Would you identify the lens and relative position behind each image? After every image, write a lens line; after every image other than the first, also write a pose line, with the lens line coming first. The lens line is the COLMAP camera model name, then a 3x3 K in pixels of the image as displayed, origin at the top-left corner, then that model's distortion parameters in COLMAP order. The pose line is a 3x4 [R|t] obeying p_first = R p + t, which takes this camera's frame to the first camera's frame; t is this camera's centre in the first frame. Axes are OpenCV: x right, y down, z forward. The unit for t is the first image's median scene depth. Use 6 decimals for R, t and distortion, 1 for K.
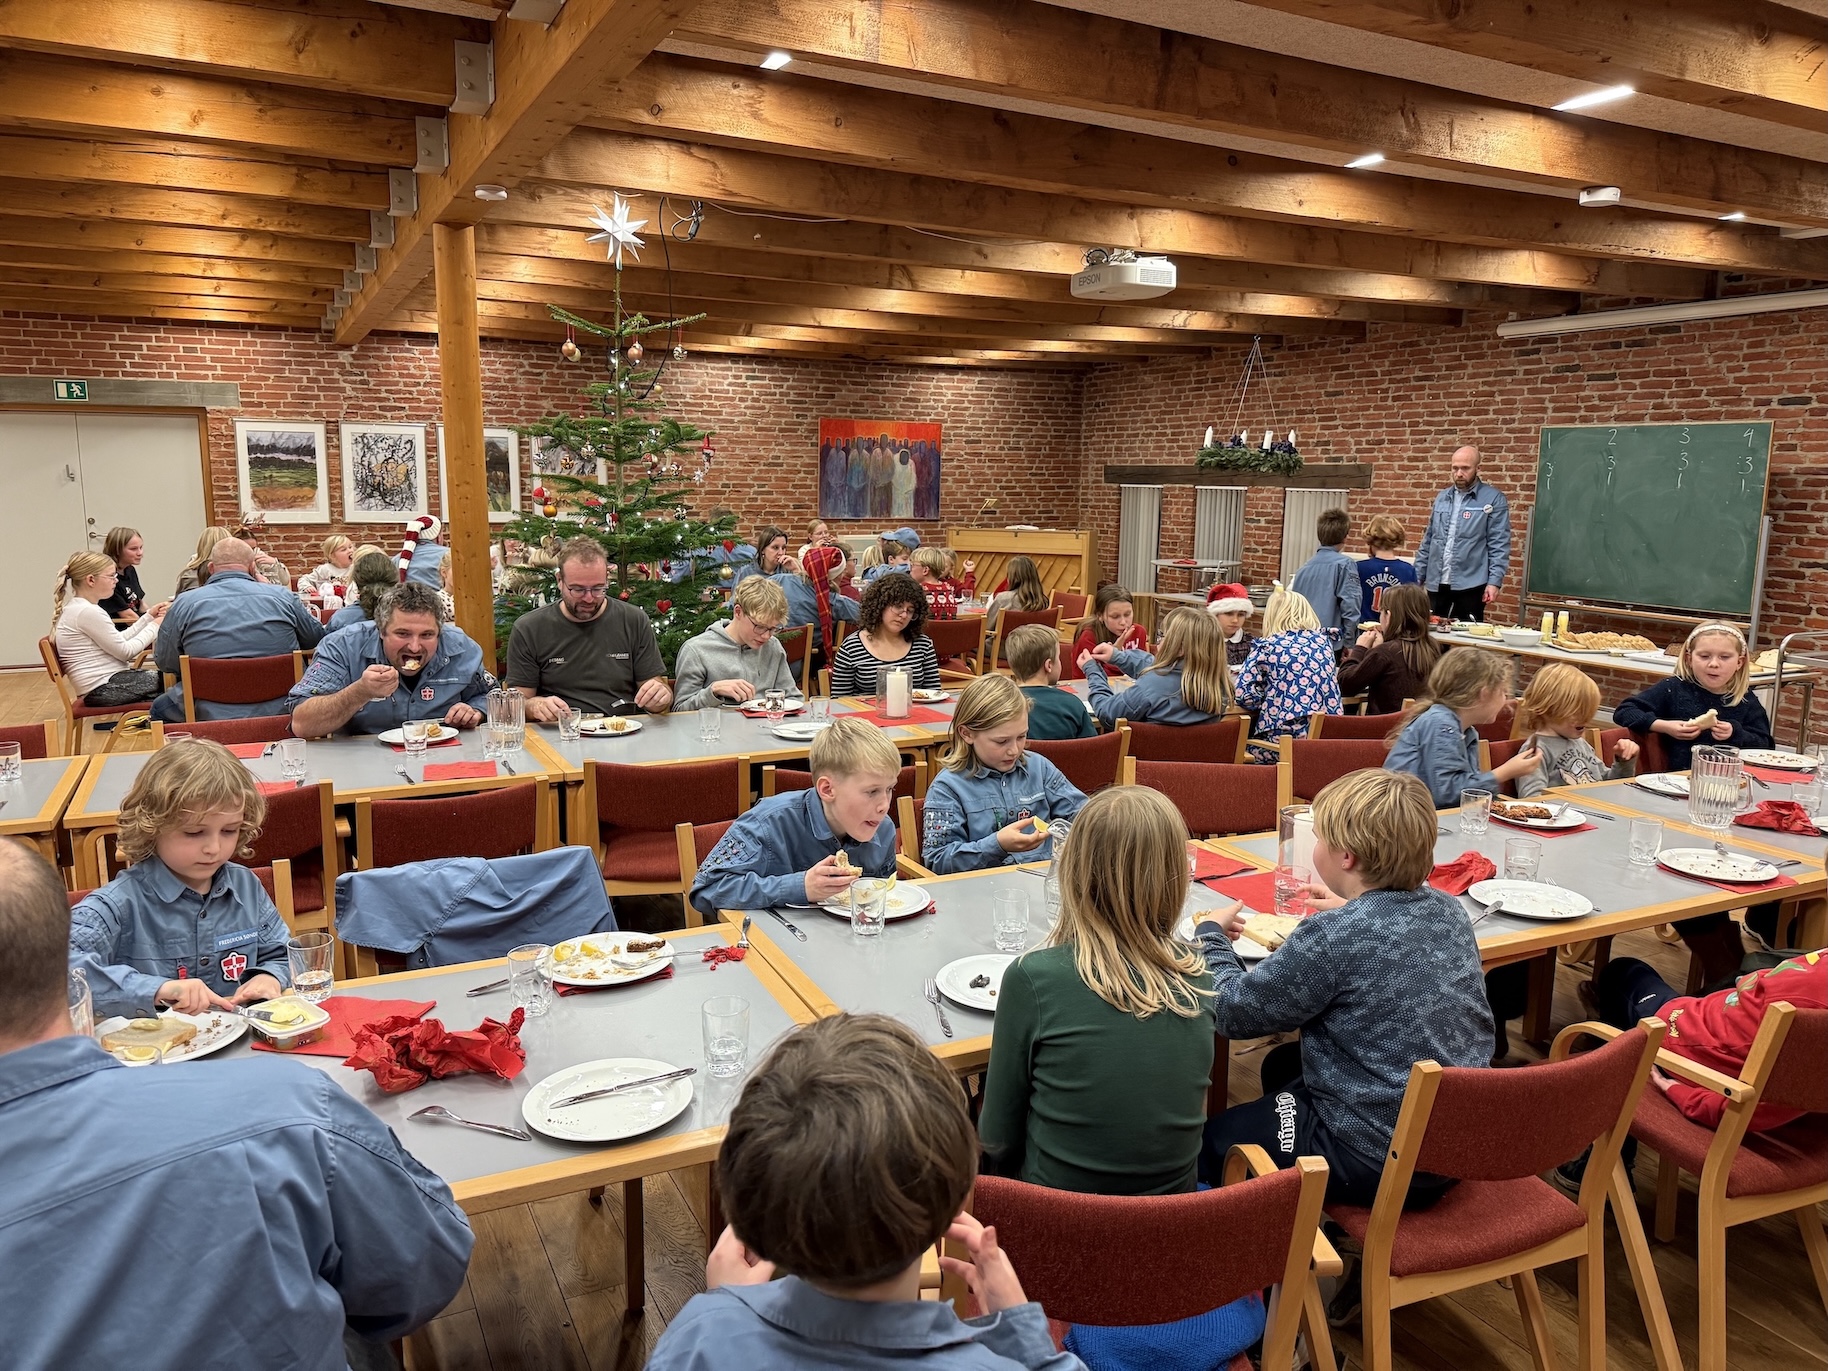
lens RADIAL K [[1285.8, 0, 914.0], [0, 1285.8, 685.5], [0, 0, 1]] dist [0.127157, -0.184874]
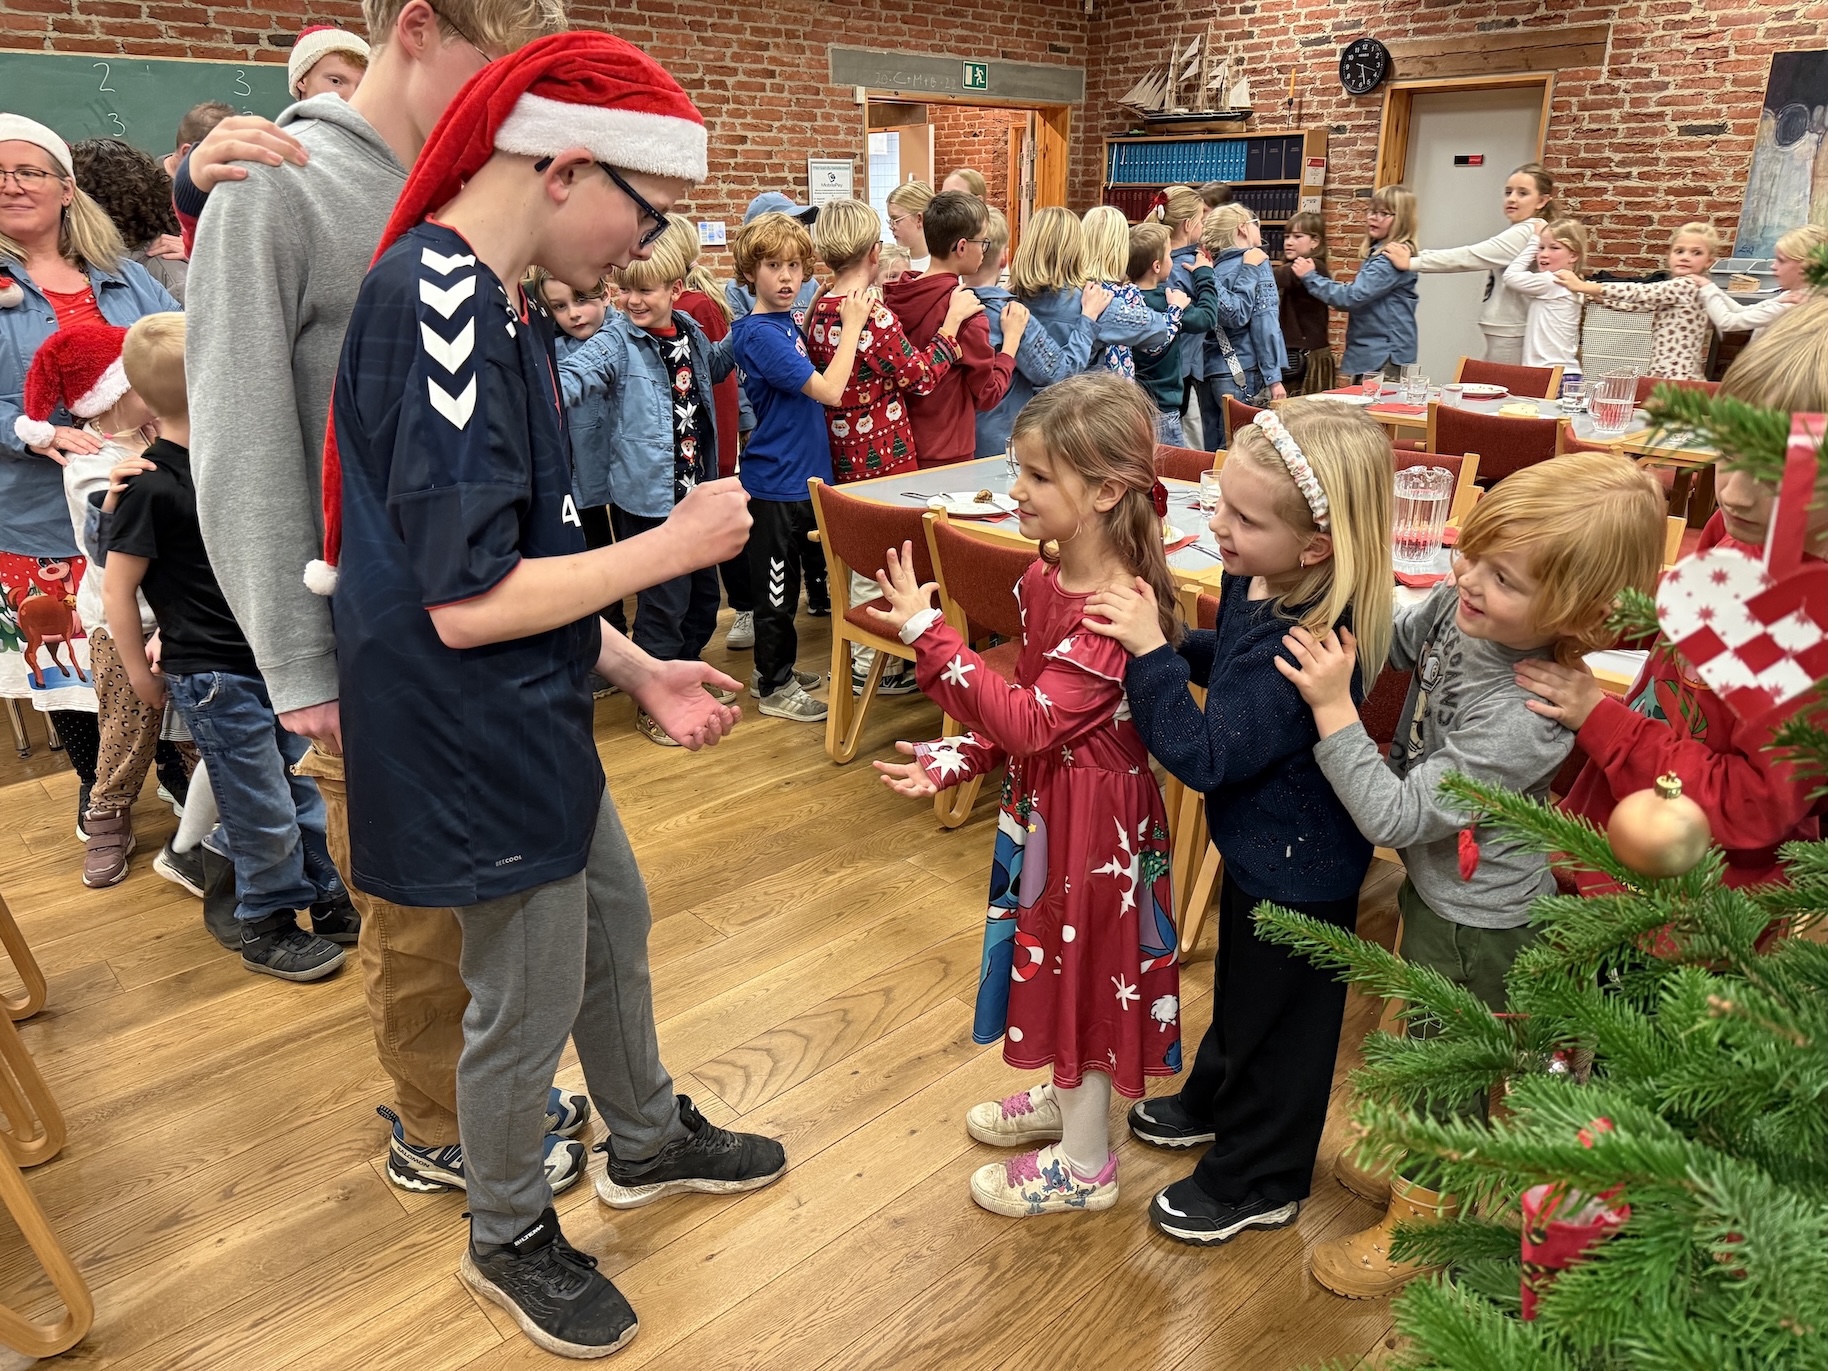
lens RADIAL K [[1280.5, 0, 919.4], [0, 1280.5, 689.5], [0, 0, 1]] dist [0.005047, -0.003676]
pose [[-0.237490, -0.363811, 0.900688, -0.130107], [0.156891, 0.900677, 0.405175, -0.088323], [-0.958636, 0.237535, -0.156823, 0.602912]]
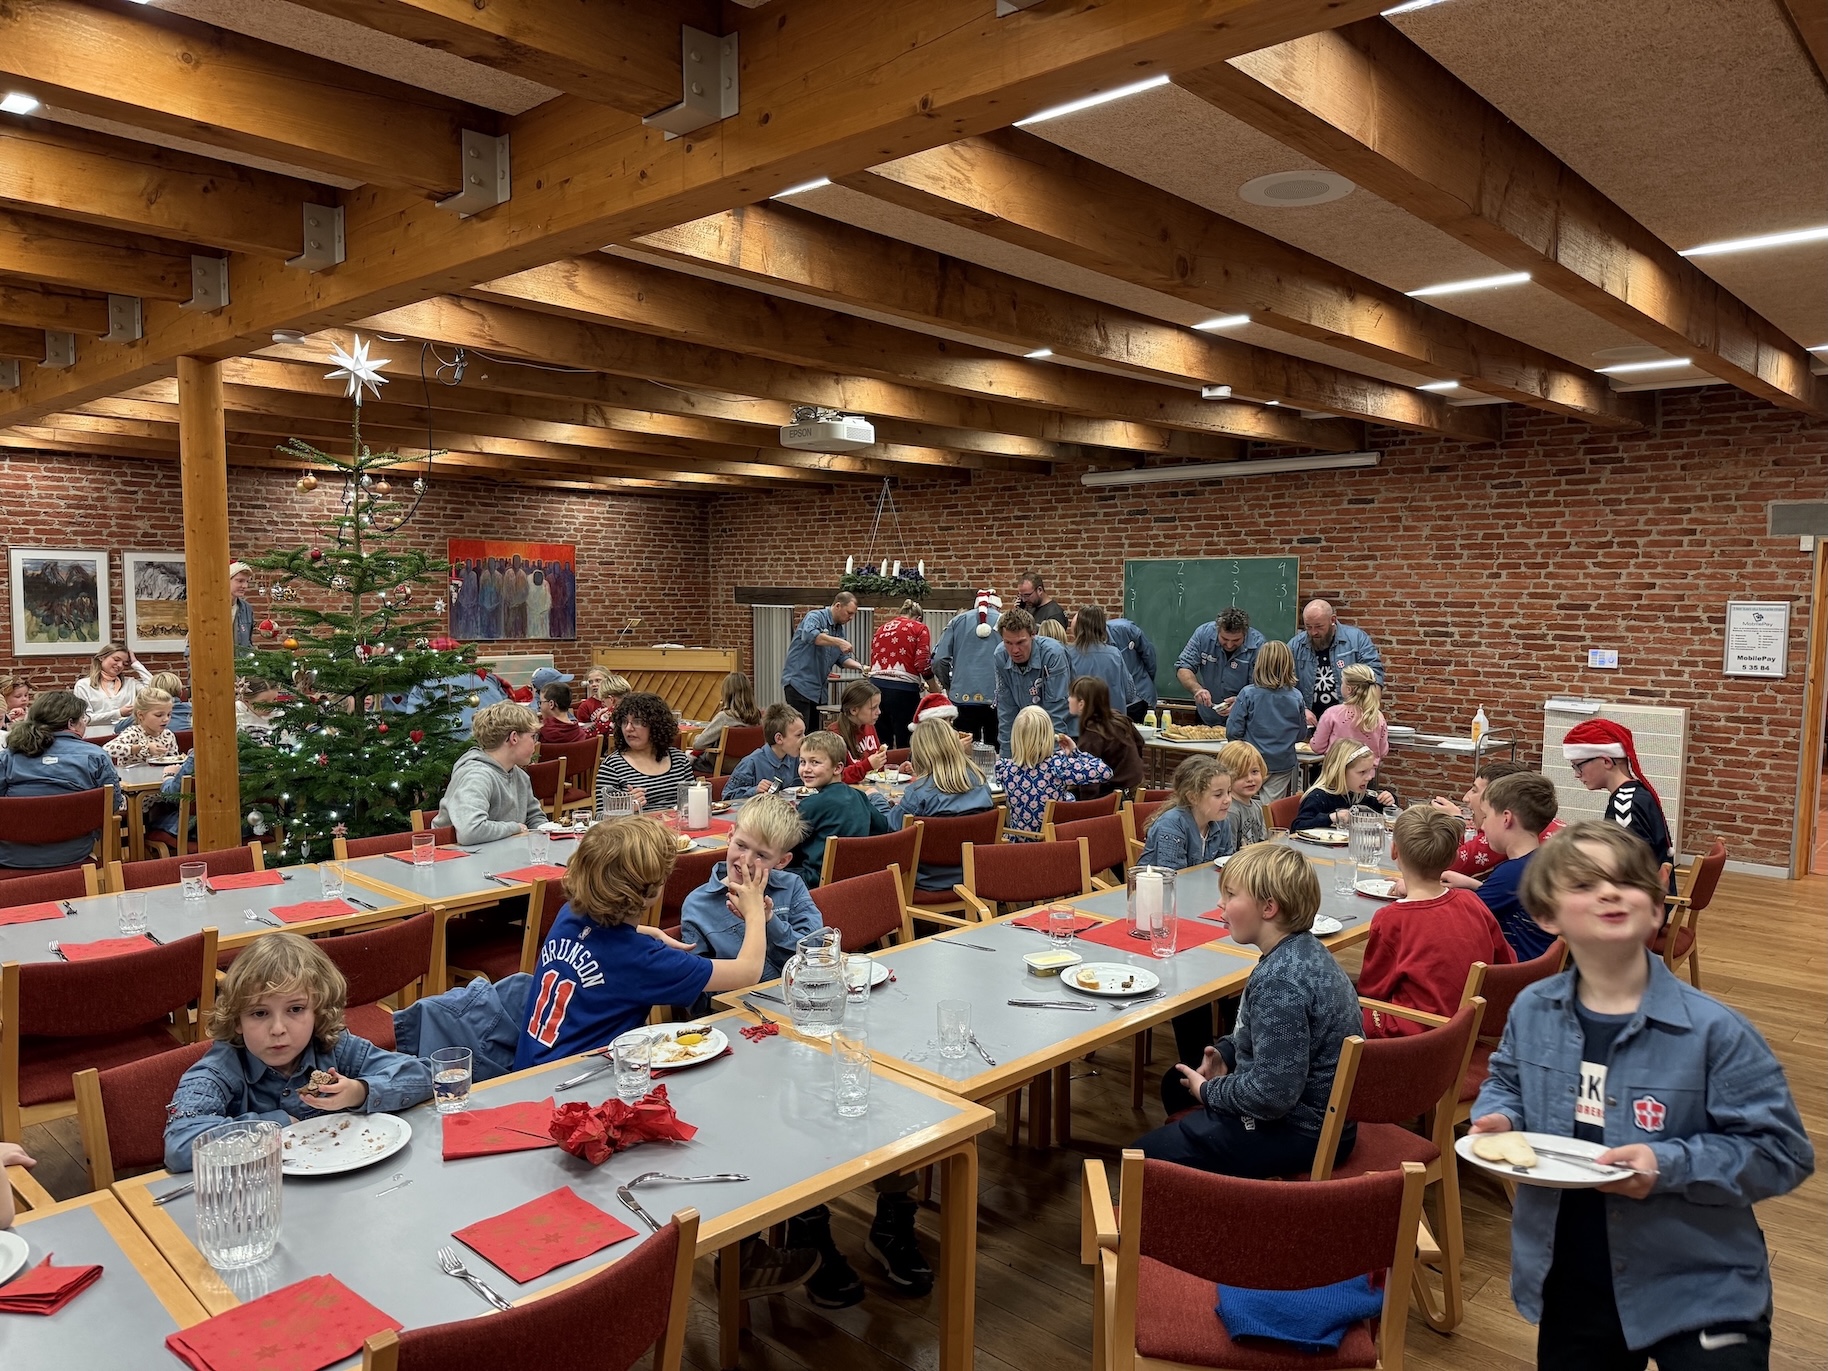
lens RADIAL K [[1285.0, 0, 932.3], [0, 1285.0, 687.4], [0, 0, 1]] dist [0.037993, -0.044508]
pose [[0.936501, -0.031218, 0.349274, -0.087965], [0.060759, 0.995410, -0.073941, -0.000704], [-0.345362, 0.090467, 0.934099, -0.034229]]
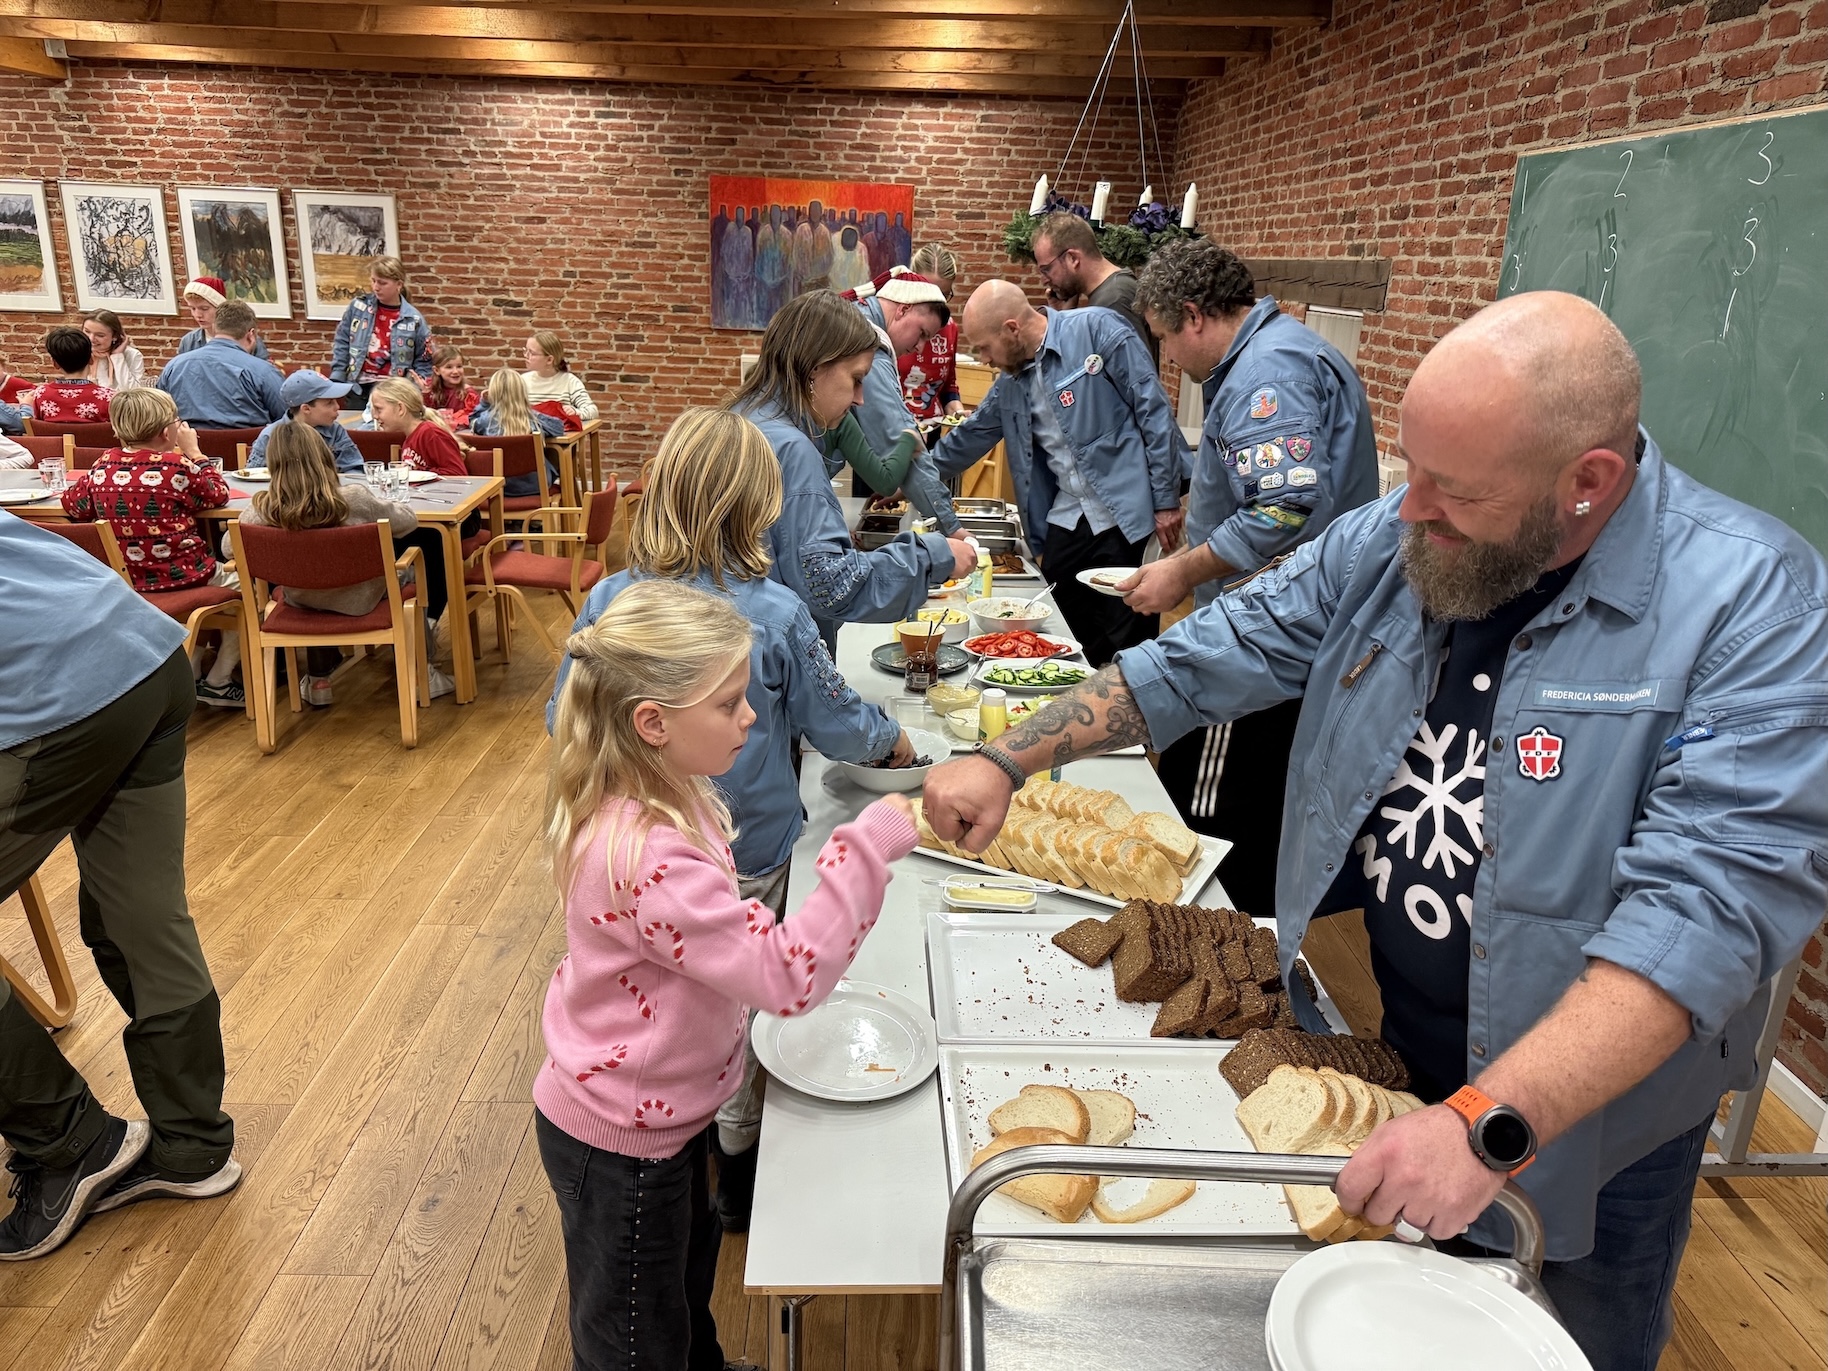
lens RADIAL K [[1314.6, 0, 914.1], [0, 1314.6, 708.5], [0, 0, 1]] dist [-0.032487, 0.028348]
pose [[0.896246, 0.164021, -0.412117, 0.407262], [-0.097199, 0.979160, 0.178319, -0.076608], [0.432777, -0.119761, 0.893511, 0.465667]]
